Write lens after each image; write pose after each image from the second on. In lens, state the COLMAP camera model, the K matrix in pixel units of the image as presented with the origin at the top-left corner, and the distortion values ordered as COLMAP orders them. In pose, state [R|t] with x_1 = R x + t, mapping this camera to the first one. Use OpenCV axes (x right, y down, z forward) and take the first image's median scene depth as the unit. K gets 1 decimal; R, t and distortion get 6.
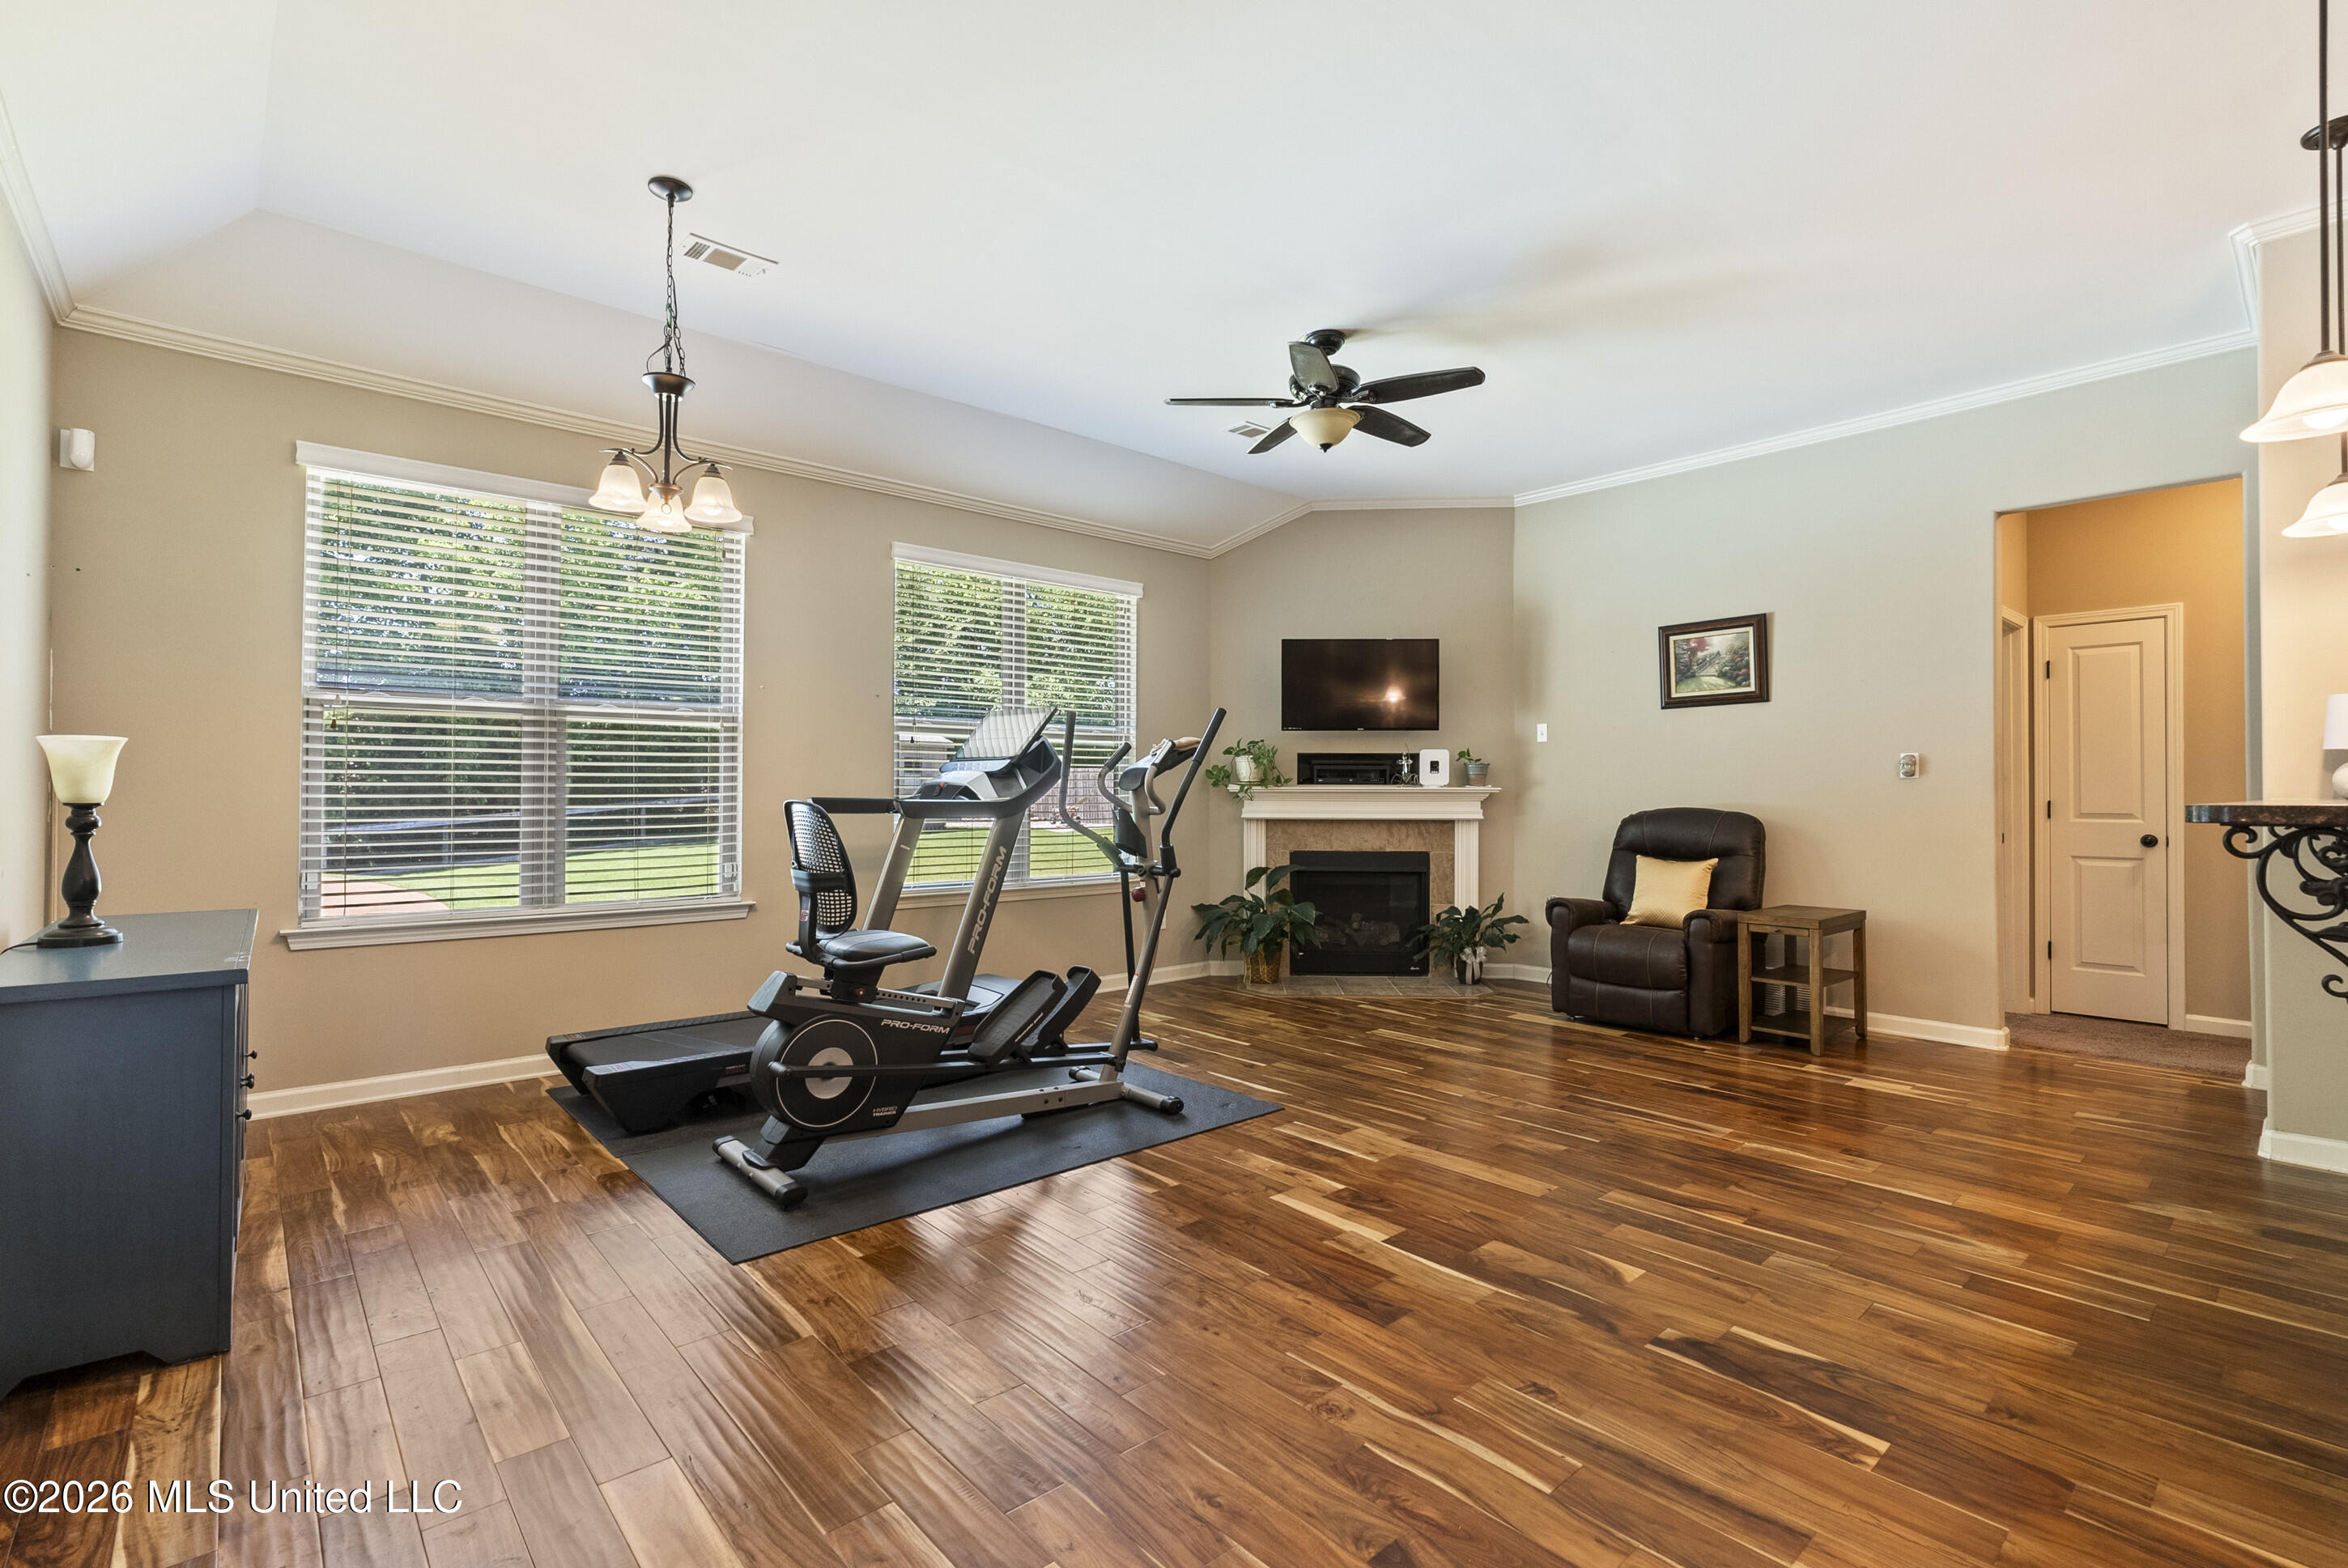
lens RADIAL K [[1094.0, 0, 1168.0], [0, 1094.0, 788.0], [0, 0, 1]] dist [-0.012429, 0.004542]
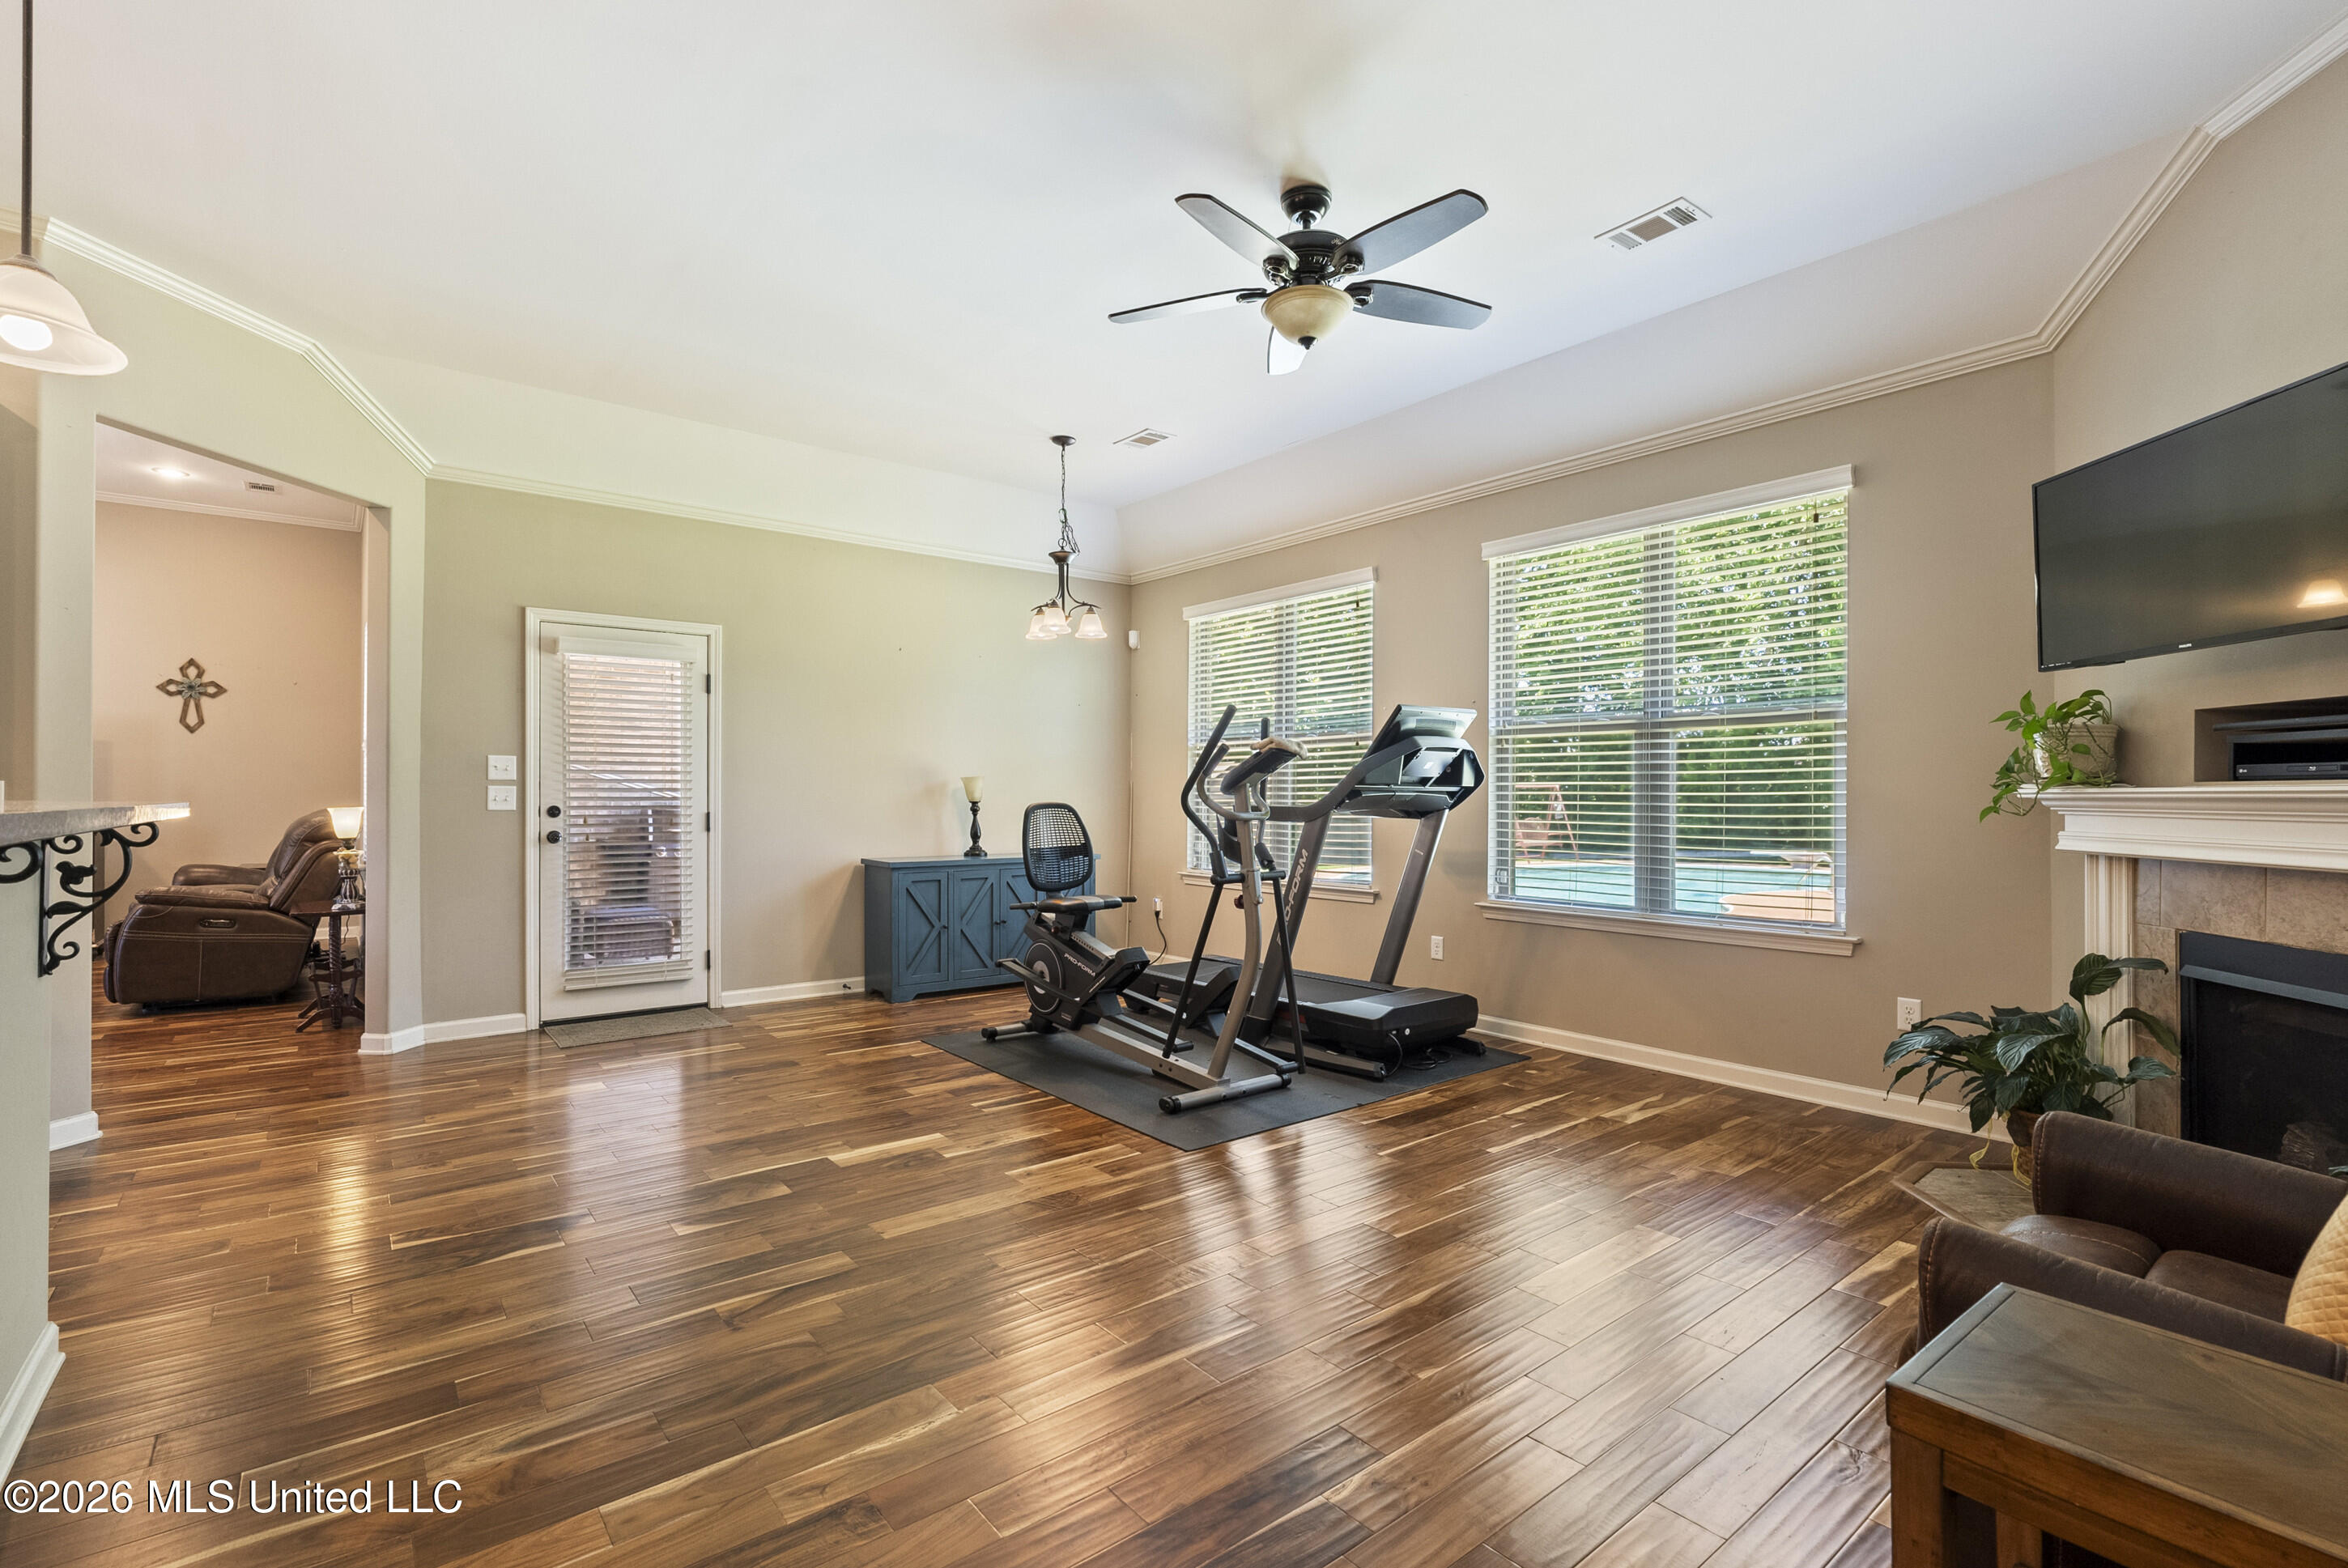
lens RADIAL K [[1094.0, 0, 1164.4], [0, 1094.0, 786.5], [0, 0, 1]] dist [-0.012429, 0.004542]
pose [[-0.080313, -0.012948, -0.996686, 1.109801], [-0.000157, 0.999916, -0.012978, 0.009385], [0.996770, -0.000886, -0.080309, 1.171974]]
